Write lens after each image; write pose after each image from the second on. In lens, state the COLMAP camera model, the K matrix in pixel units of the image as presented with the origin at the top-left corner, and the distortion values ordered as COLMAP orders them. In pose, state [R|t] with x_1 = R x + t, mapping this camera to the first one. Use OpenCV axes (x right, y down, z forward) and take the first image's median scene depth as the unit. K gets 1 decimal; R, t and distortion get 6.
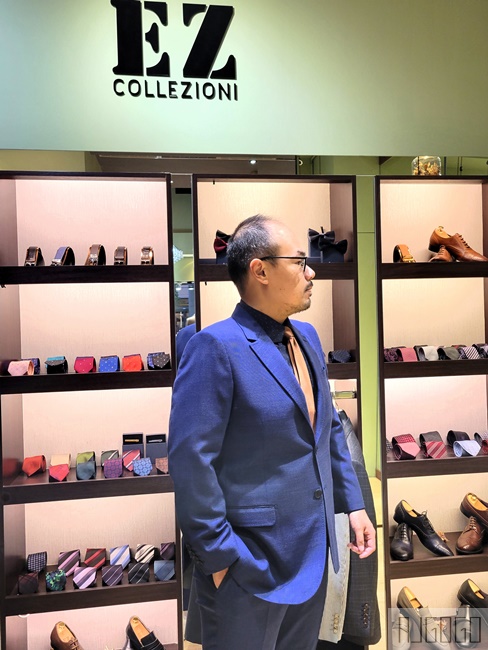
lens RADIAL K [[502.3, 0, 226.1], [0, 502.3, 333.1], [0, 0, 1]] dist [0.030155, -0.006389]
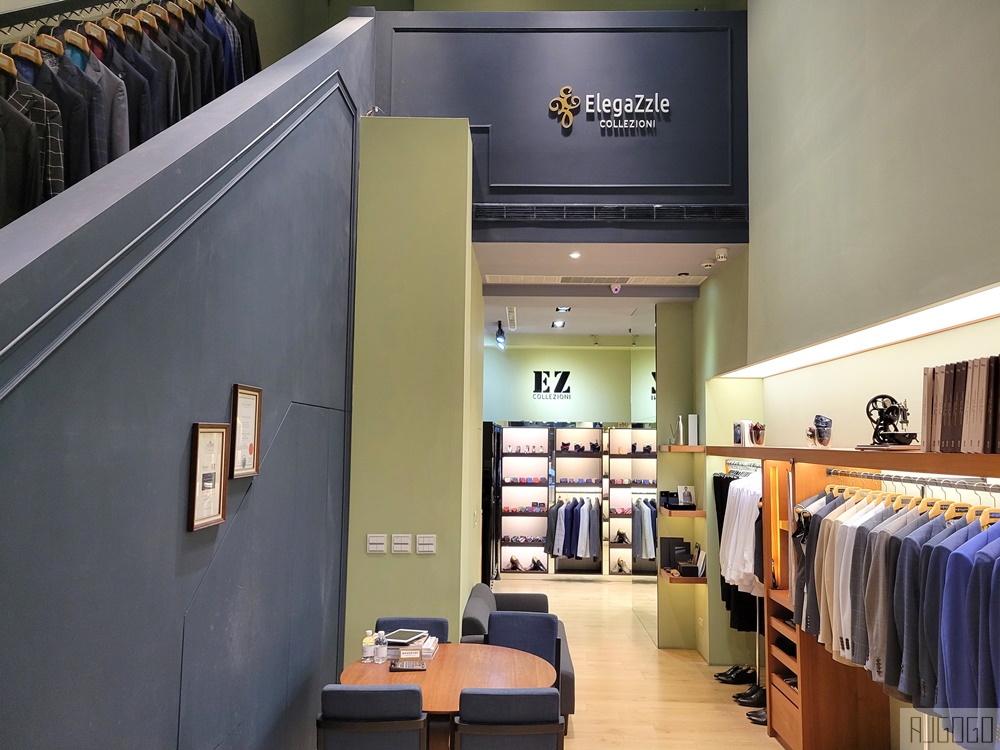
lens RADIAL K [[772.7, 0, 500.2], [0, 772.7, 376.0], [0, 0, 1]] dist [0.030155, -0.006389]
pose [[0.984326, 0.022291, -0.174943, 0.449811], [-0.035690, 0.996632, -0.073825, -0.234476], [0.172708, 0.078911, 0.981807, -4.019603]]
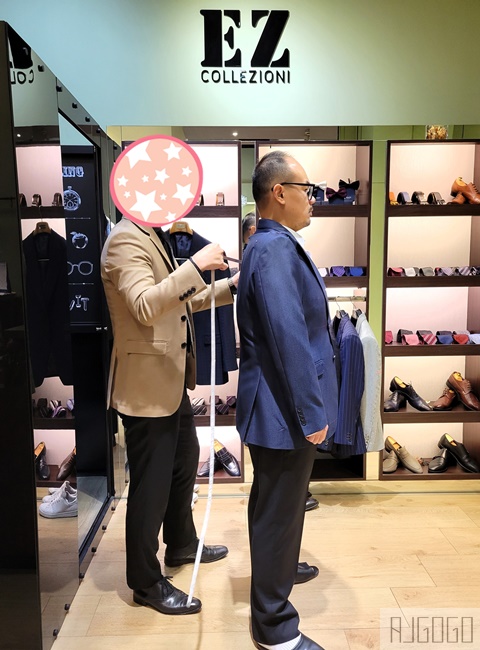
lens RADIAL K [[502.3, 0, 244.7], [0, 502.3, 327.6], [0, 0, 1]] dist [0.030155, -0.006389]
pose [[0.994510, 0.028613, -0.100653, 0.058730], [-0.016096, 0.992271, 0.123045, 0.031691], [0.103396, -0.120749, 0.987284, -0.457276]]
